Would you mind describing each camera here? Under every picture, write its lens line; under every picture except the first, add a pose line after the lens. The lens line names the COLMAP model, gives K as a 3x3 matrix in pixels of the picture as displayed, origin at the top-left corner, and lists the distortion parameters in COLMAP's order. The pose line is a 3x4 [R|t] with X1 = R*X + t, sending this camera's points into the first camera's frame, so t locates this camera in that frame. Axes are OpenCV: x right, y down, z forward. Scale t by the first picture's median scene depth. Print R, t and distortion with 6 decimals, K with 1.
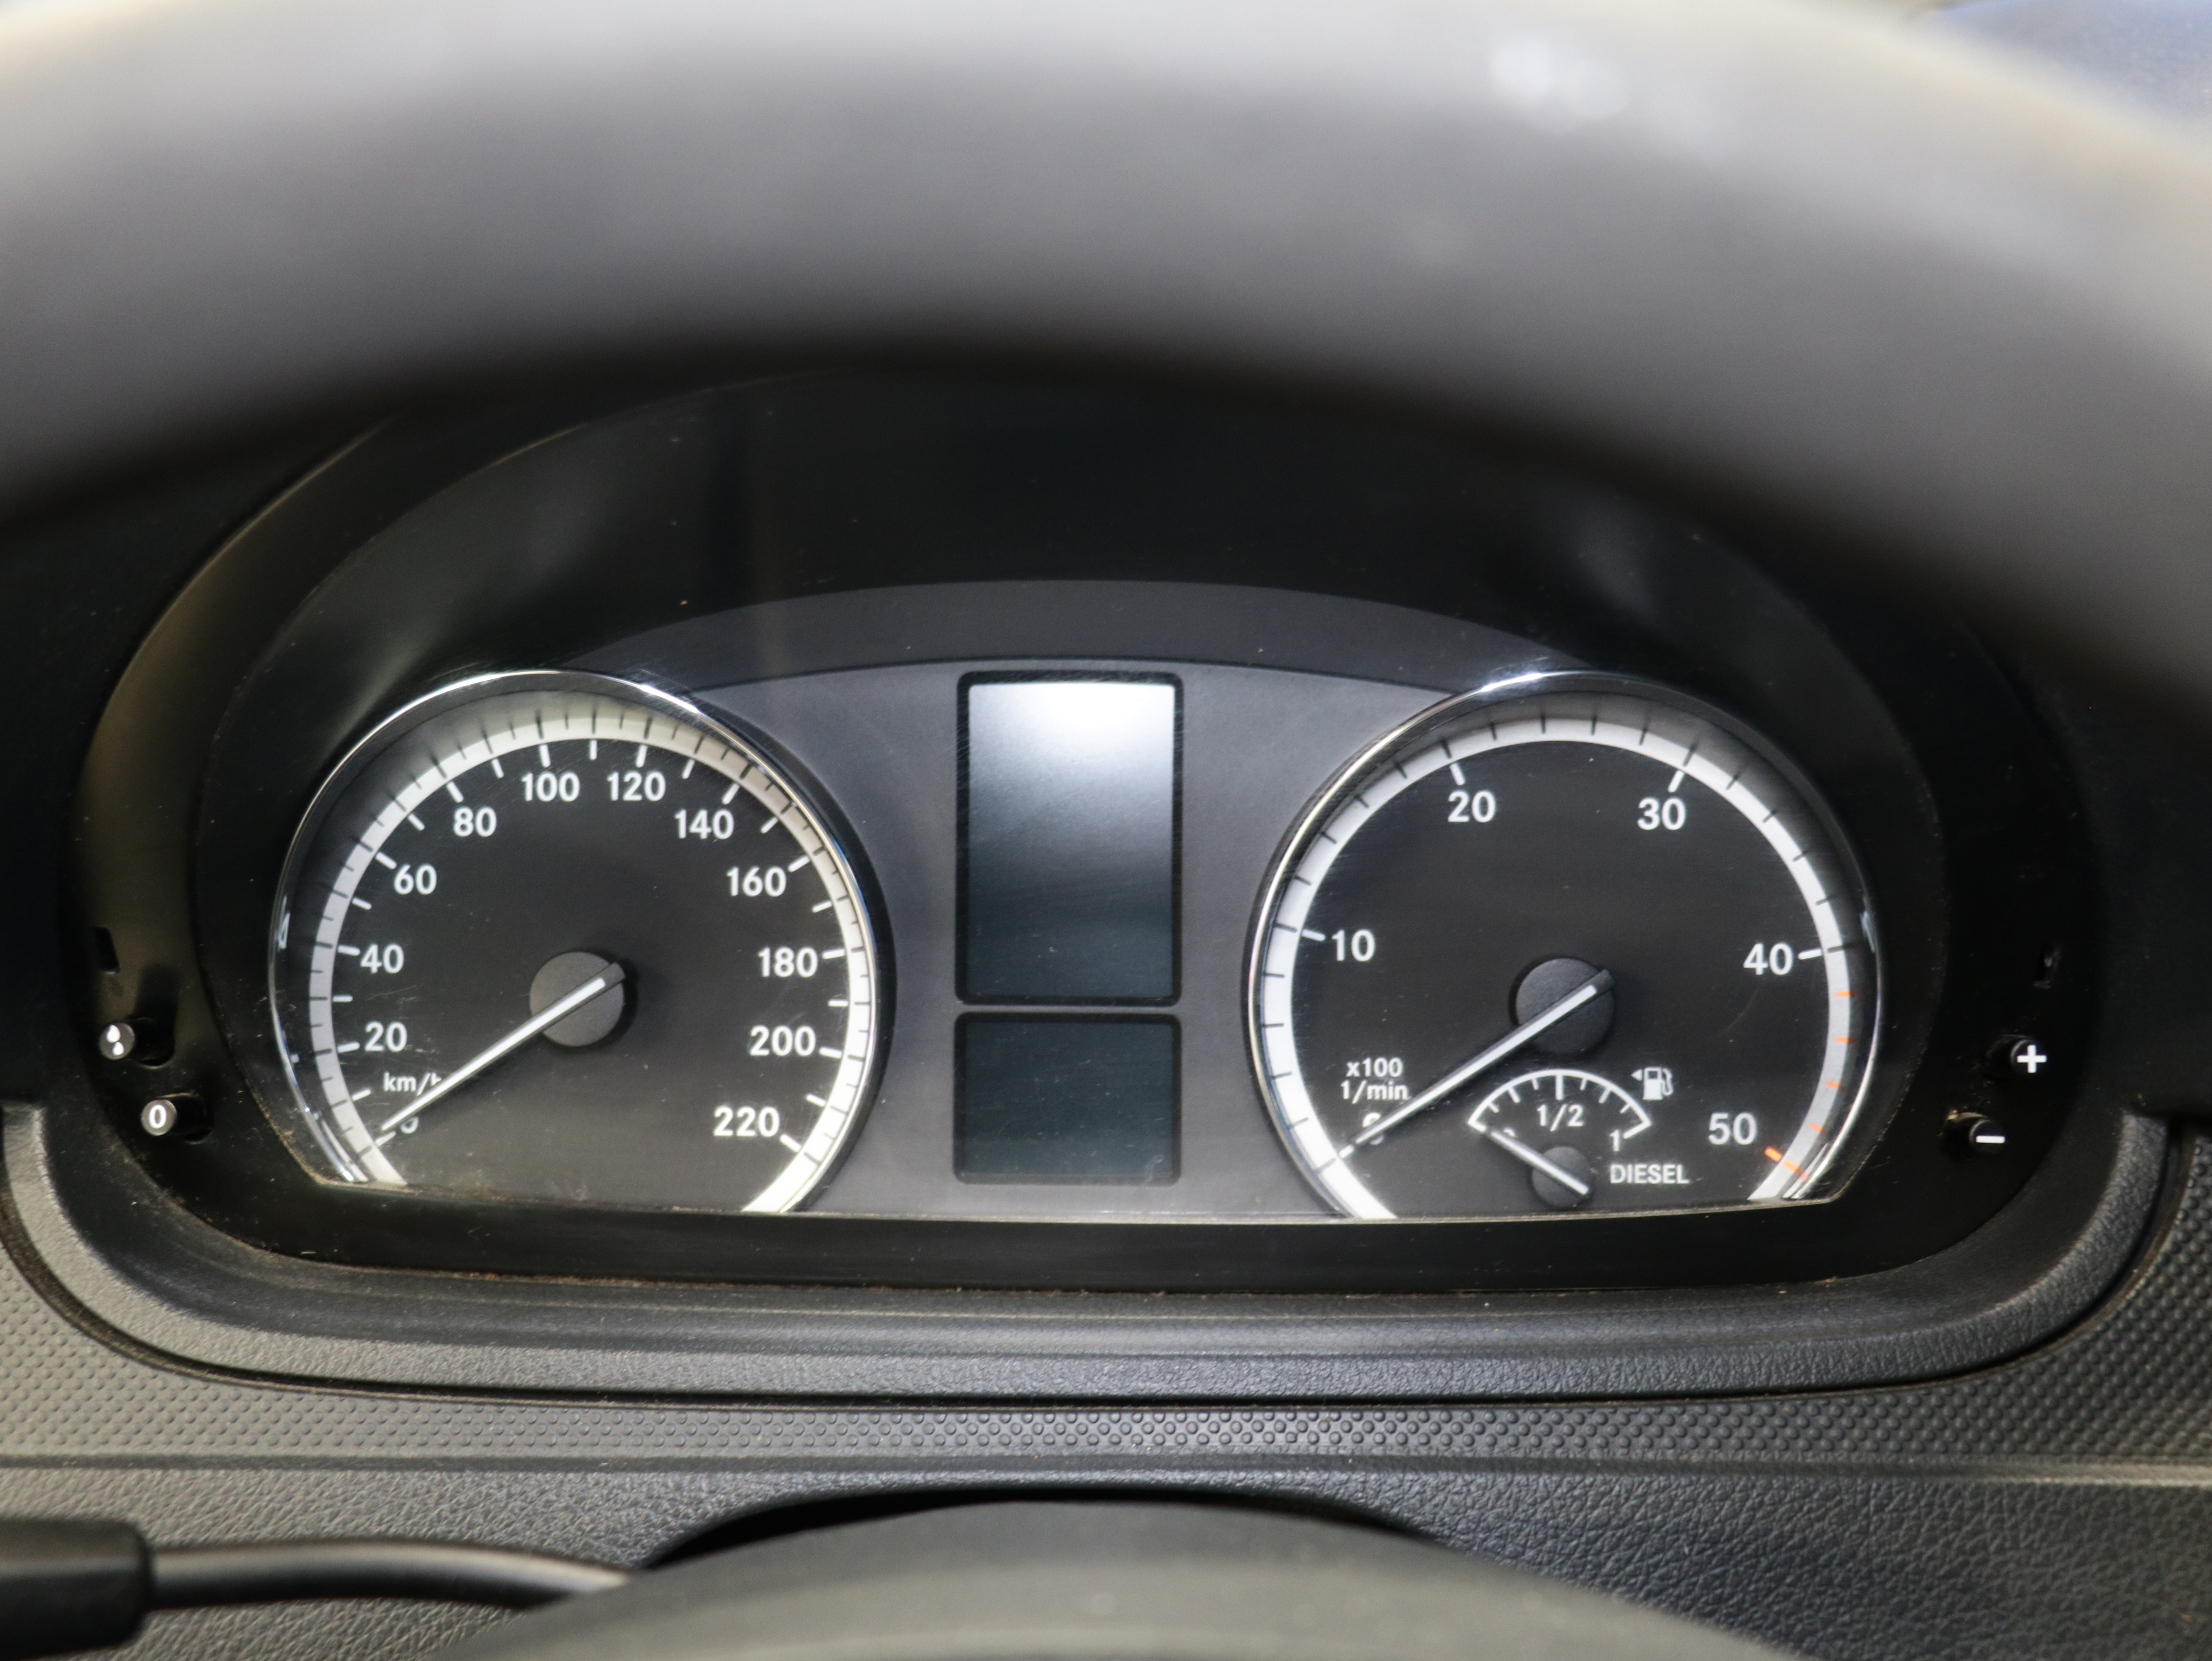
lens RADIAL K [[2214.6, 0, 1139.4], [0, 2214.6, 839.2], [0, 0, 1]] dist [-0.050491, 0.042628]
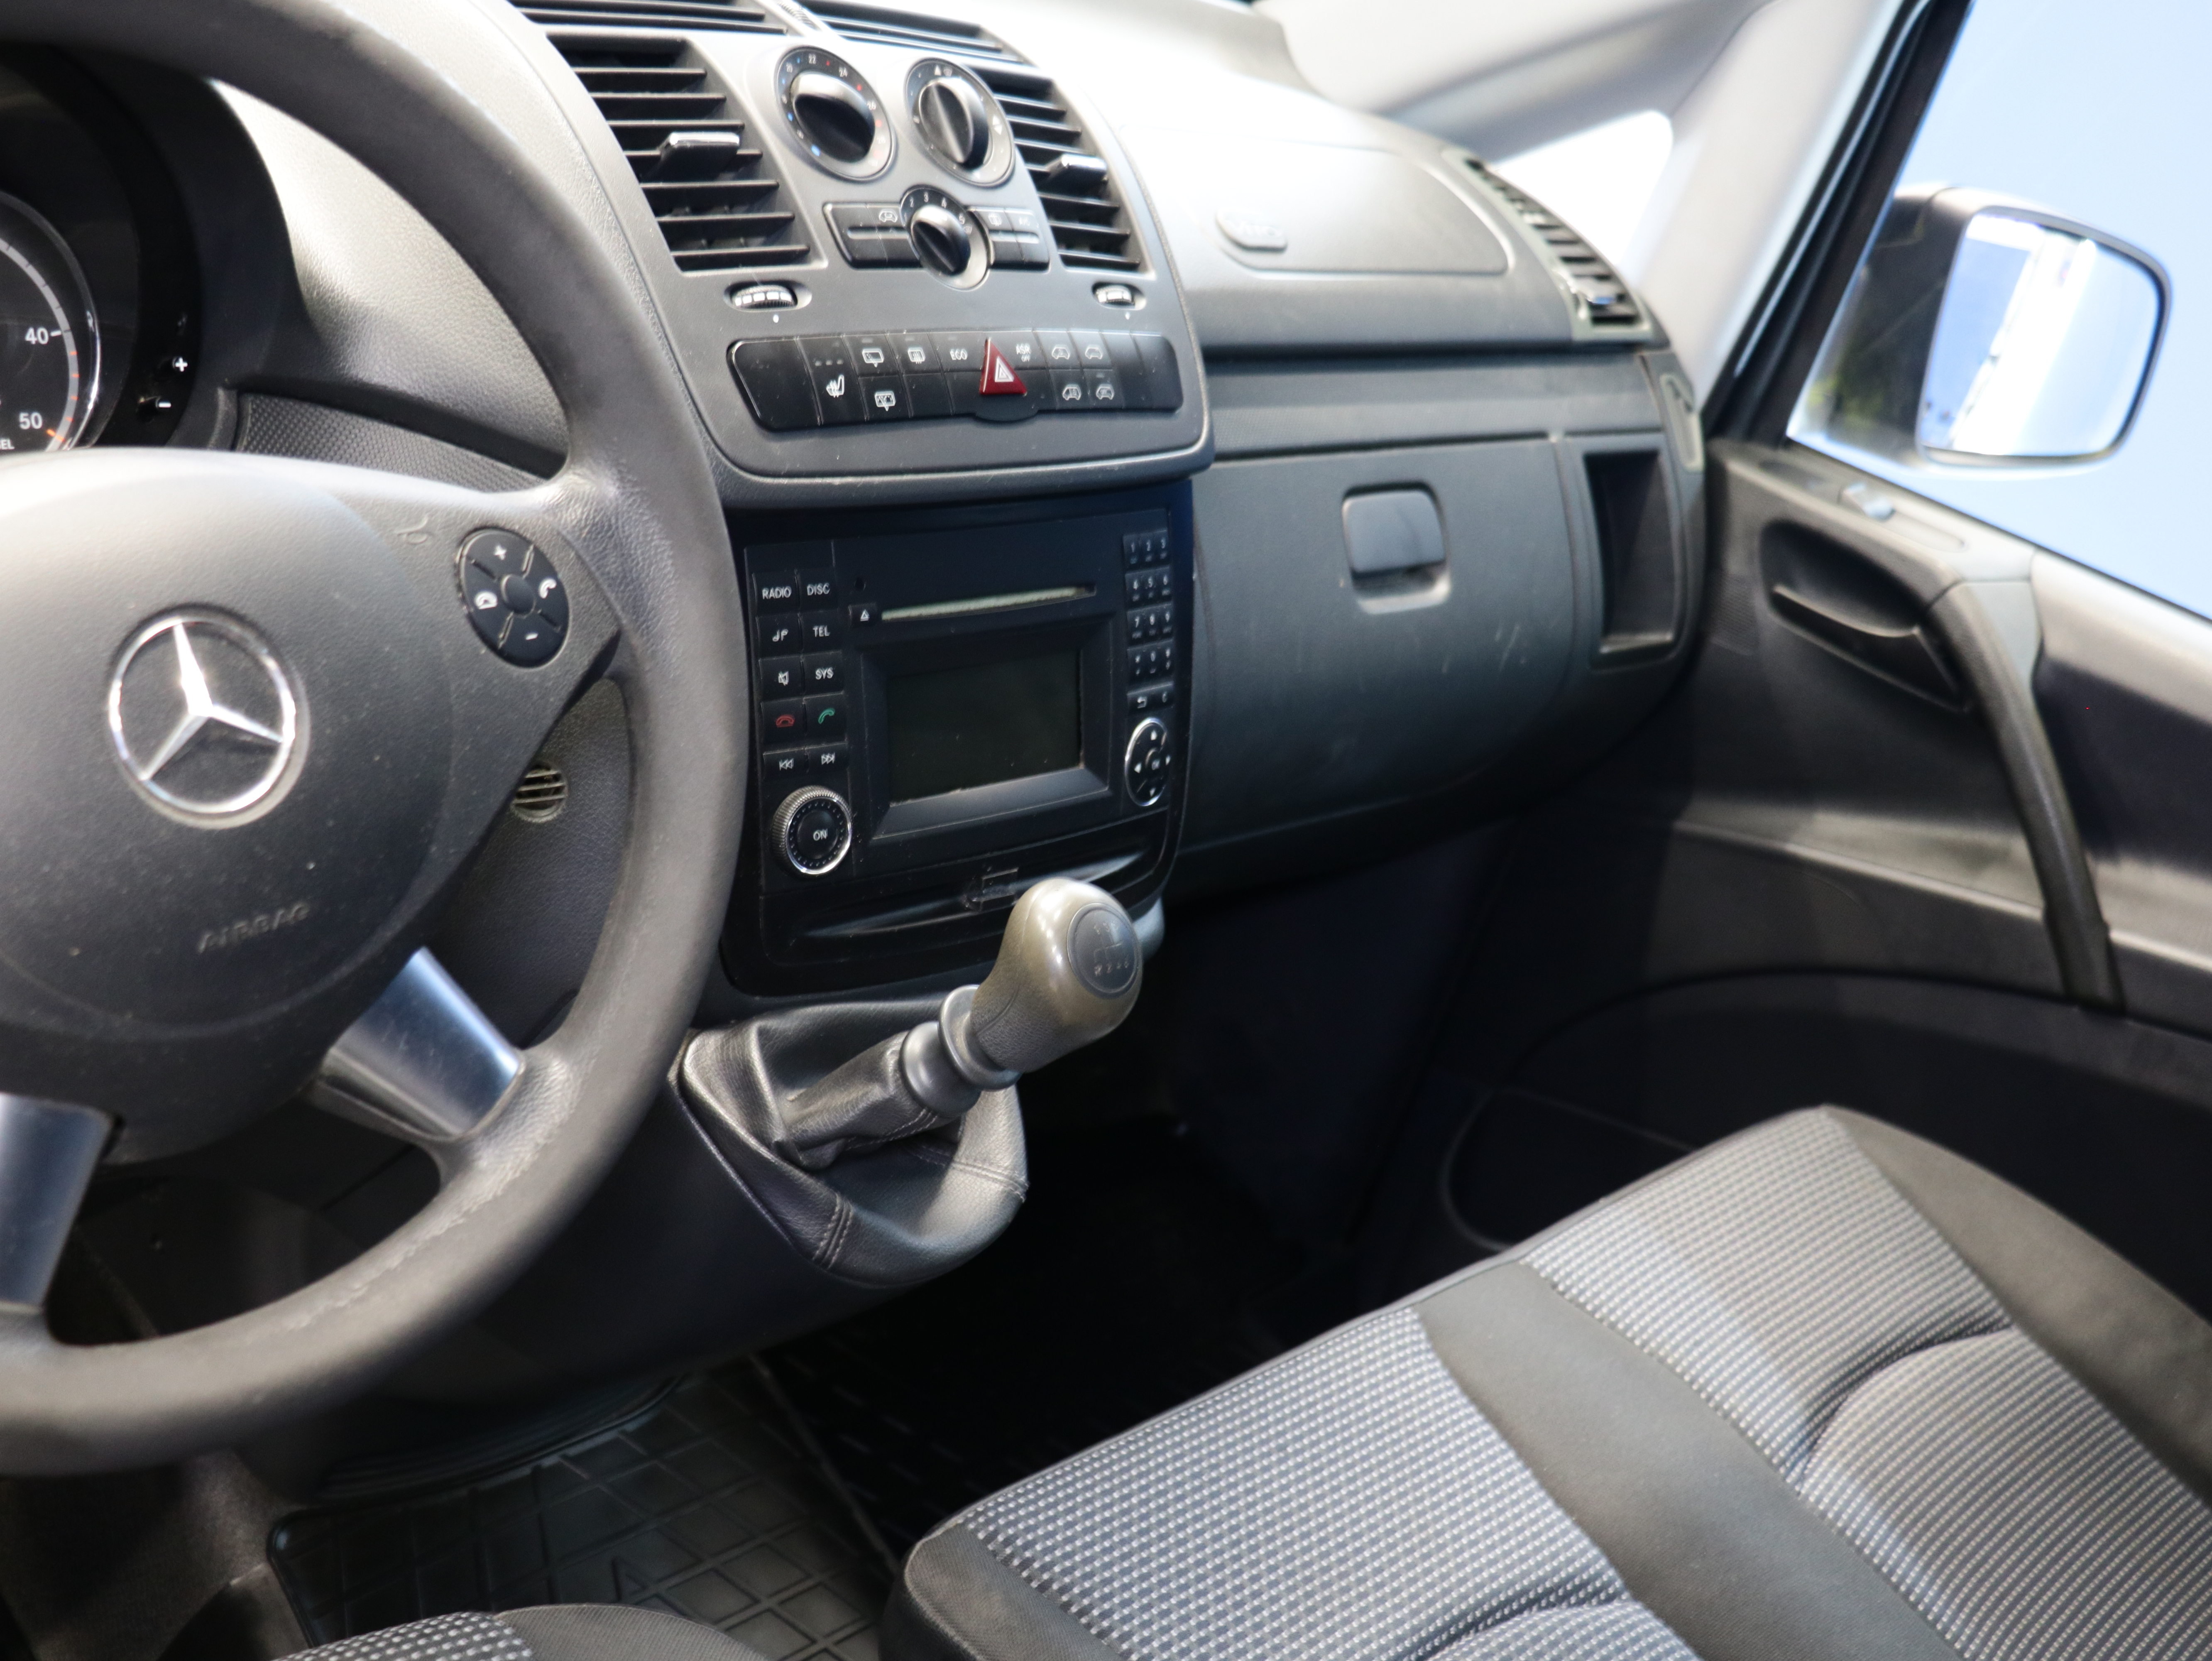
lens RADIAL K [[2715.3, 0, 1115.6], [0, 2715.3, 880.6], [0, 0, 1]] dist [-0.007263, 0.004509]
pose [[0.608380, -0.151360, 0.779079, -1.125074], [0.074862, 0.988213, 0.133532, 0.288496], [-0.790107, -0.022915, 0.612540, -1.322118]]
